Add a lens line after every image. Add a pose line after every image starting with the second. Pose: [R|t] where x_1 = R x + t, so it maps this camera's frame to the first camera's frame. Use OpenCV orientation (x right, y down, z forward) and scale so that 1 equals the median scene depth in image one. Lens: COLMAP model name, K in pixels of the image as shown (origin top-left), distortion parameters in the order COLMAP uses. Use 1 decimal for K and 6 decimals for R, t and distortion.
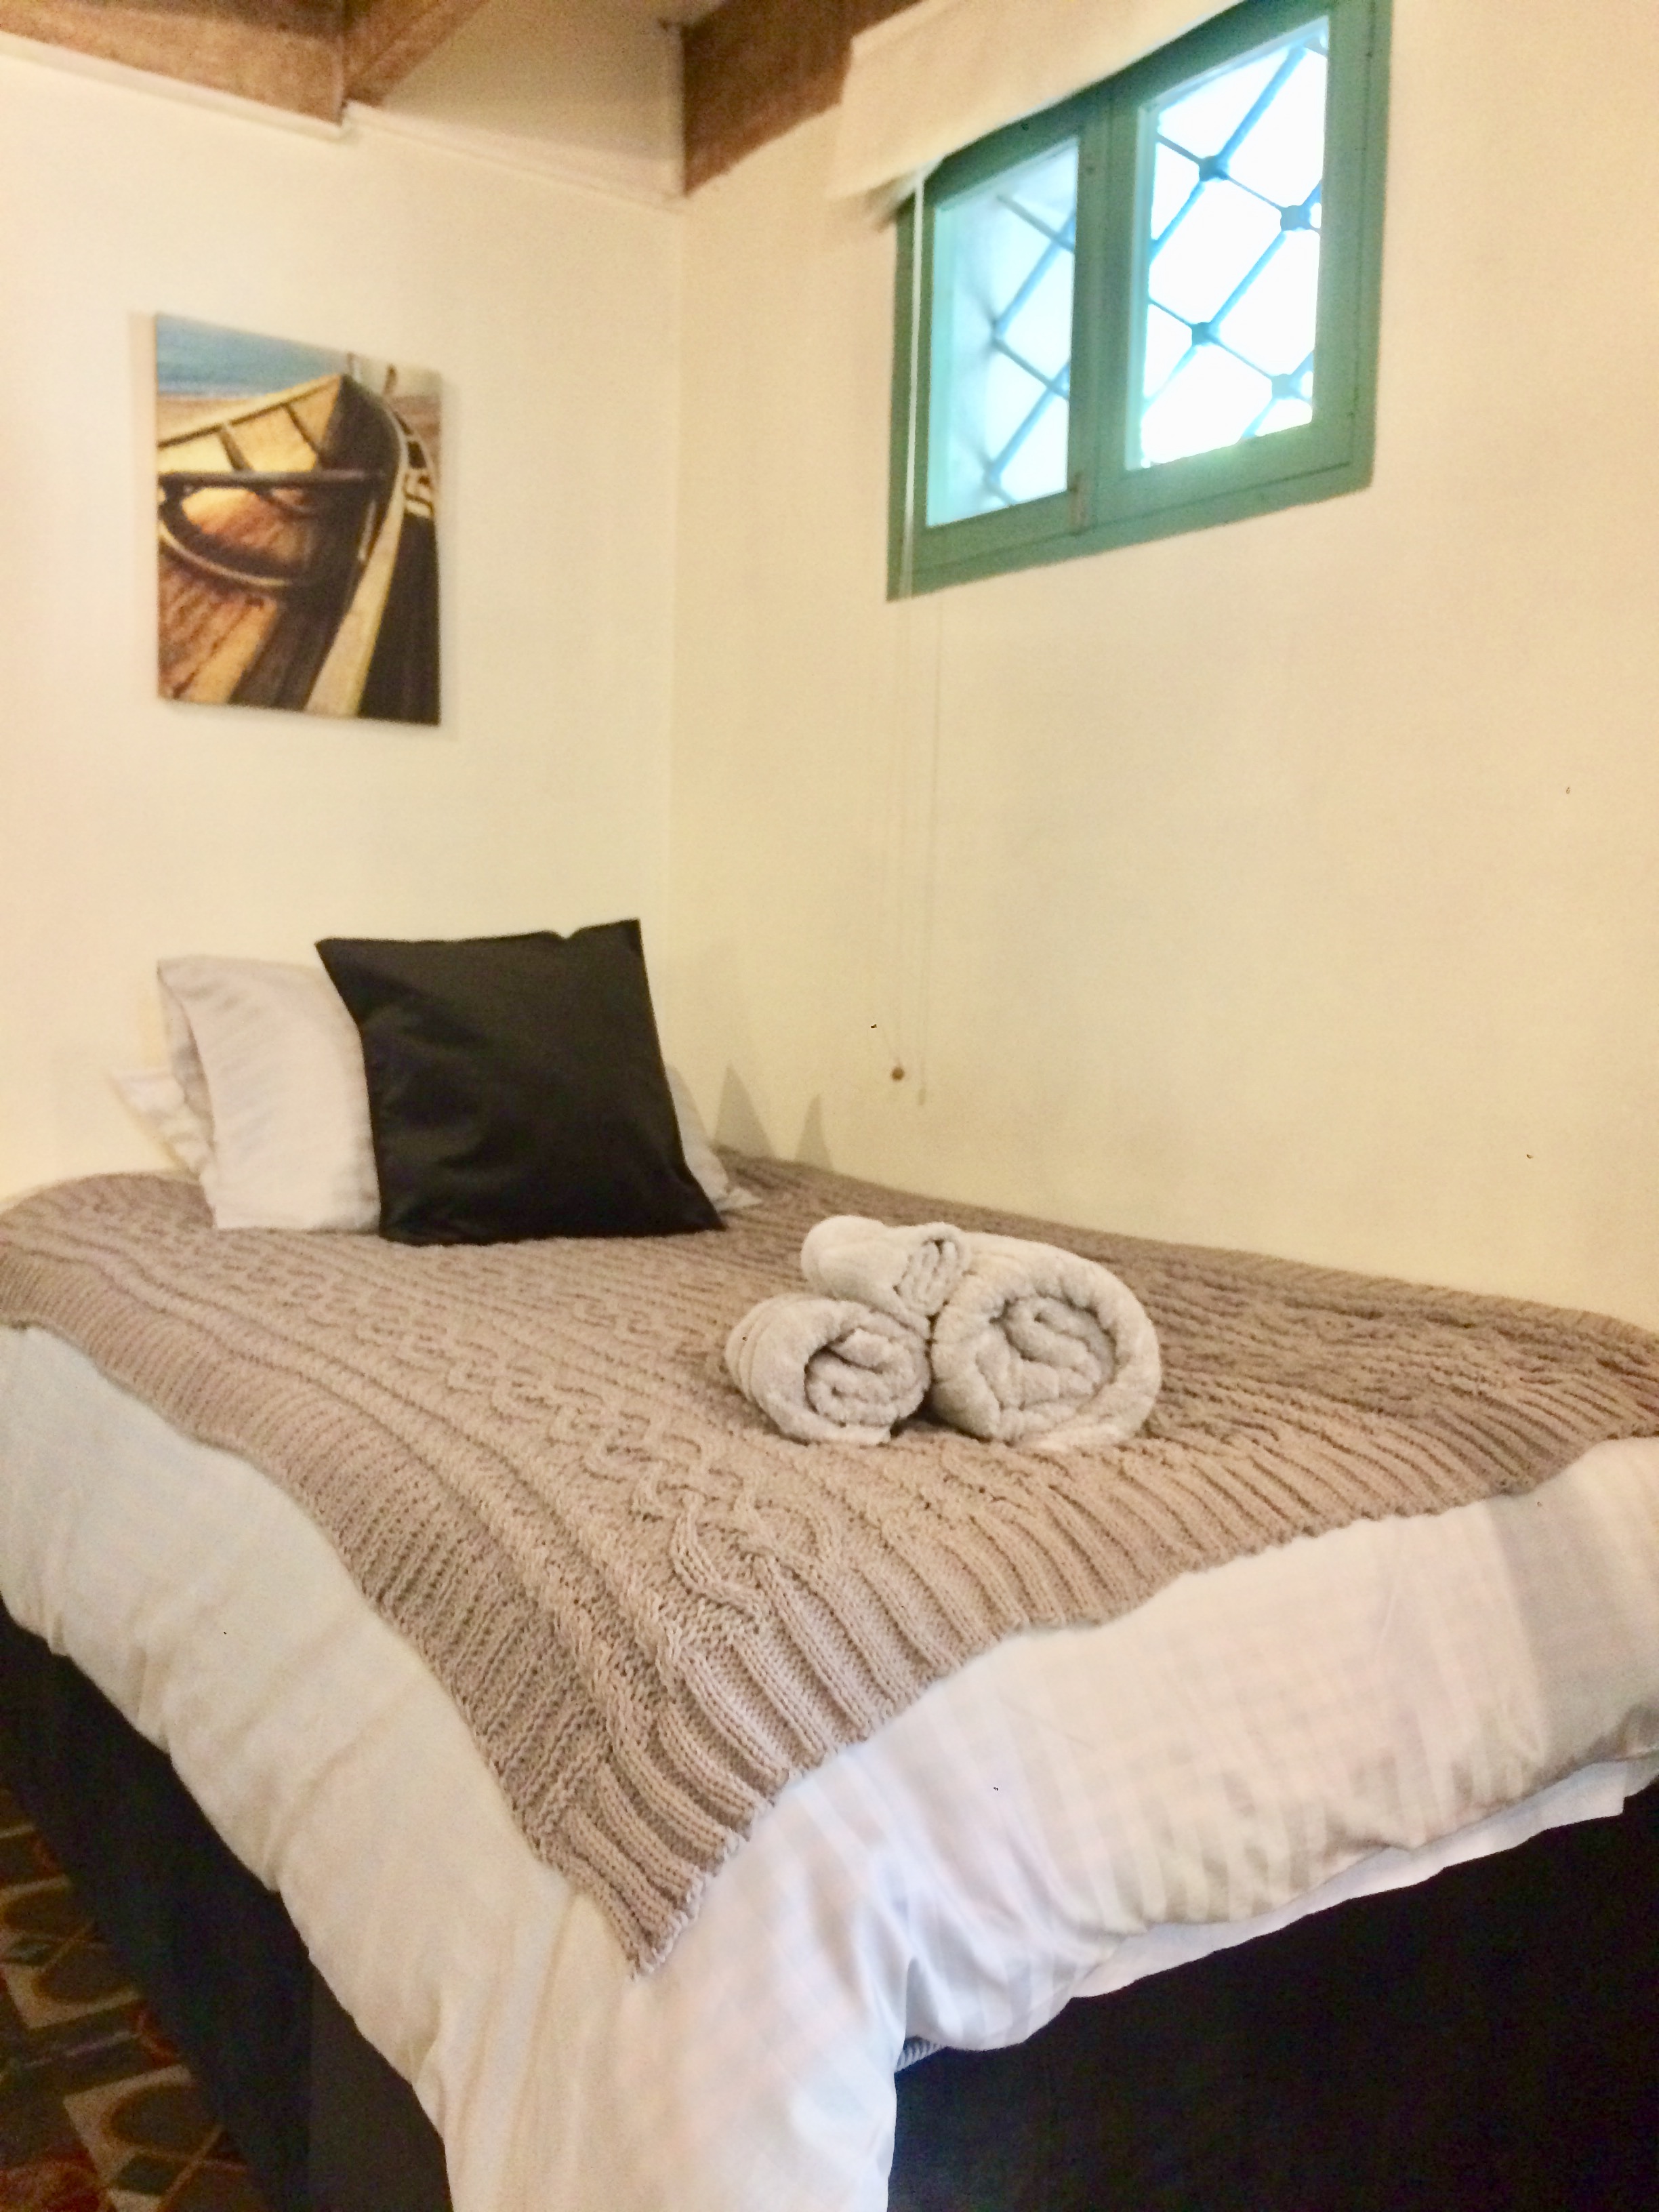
lens RADIAL K [[1904.5, 0, 829.5], [0, 1904.5, 1106.0], [0, 0, 1]] dist [0.085928, -0.103995]
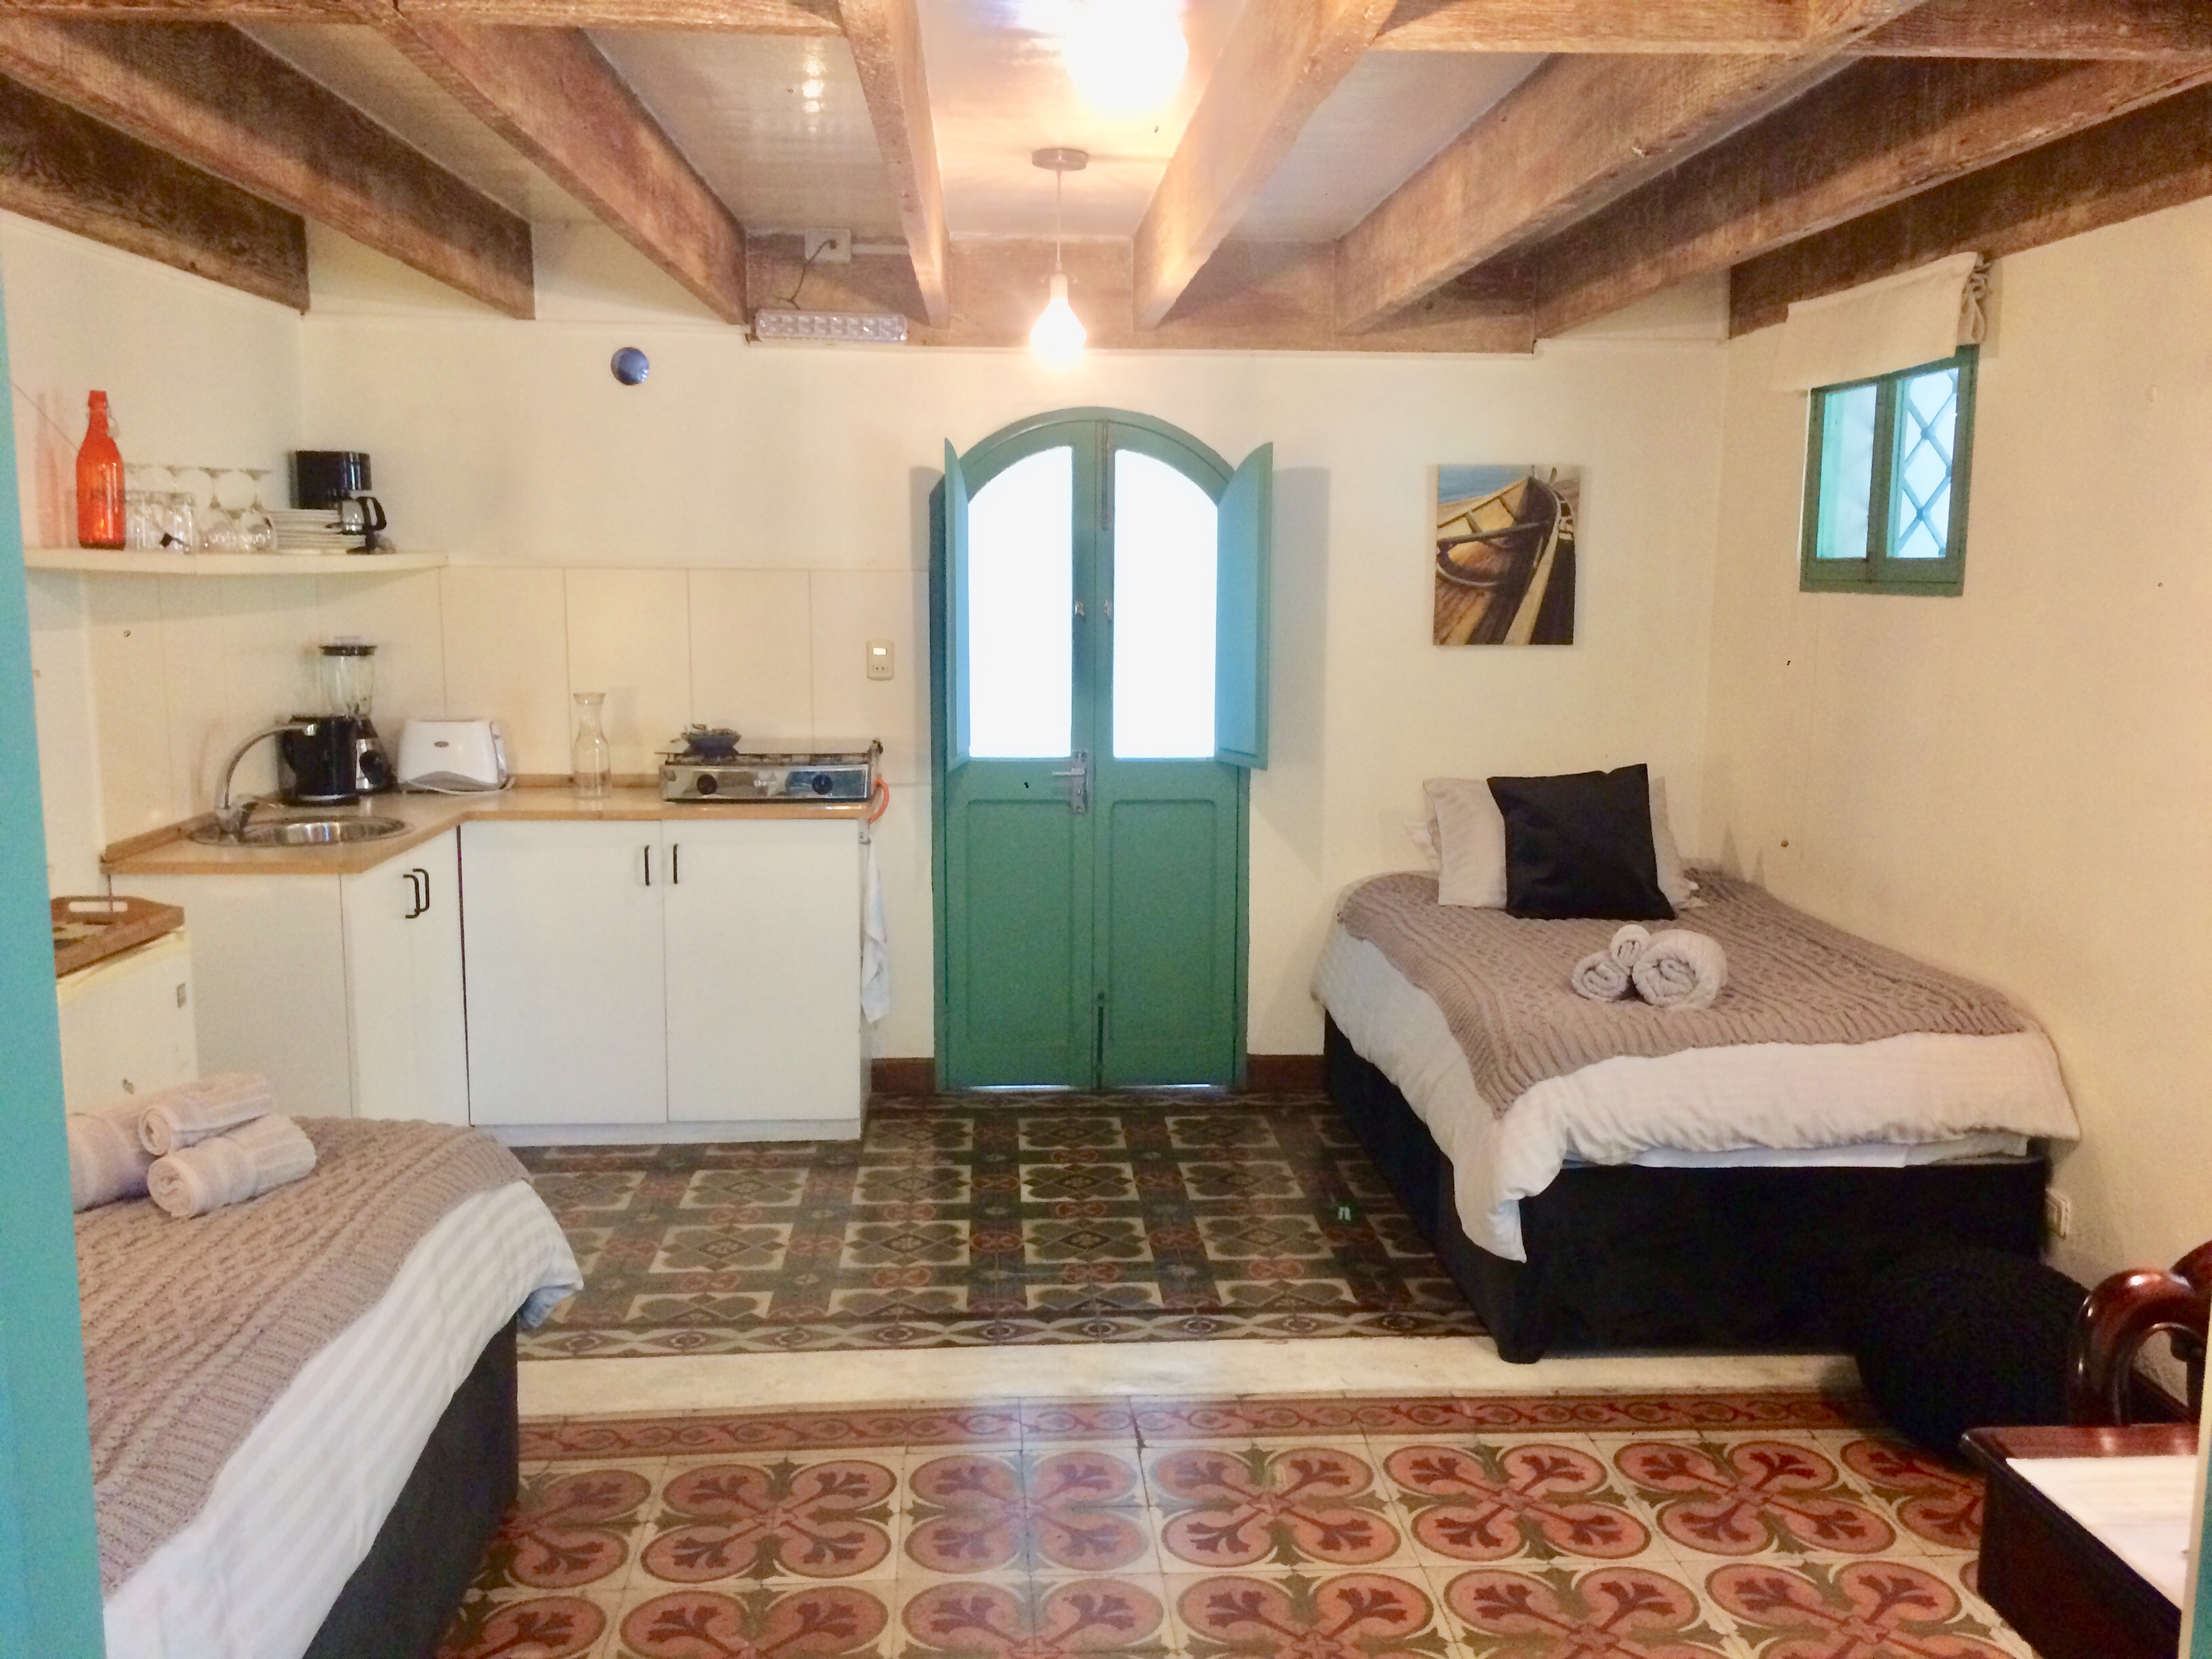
lens RADIAL K [[1904.5, 0, 1106.0], [0, 1904.5, 829.5], [0, 0, 1]] dist [0.085928, -0.103995]
pose [[0.855071, 0.048815, -0.516209, 0.465788], [-0.021679, 0.998054, 0.058470, -0.134897], [0.518058, -0.038805, 0.854465, -1.049612]]
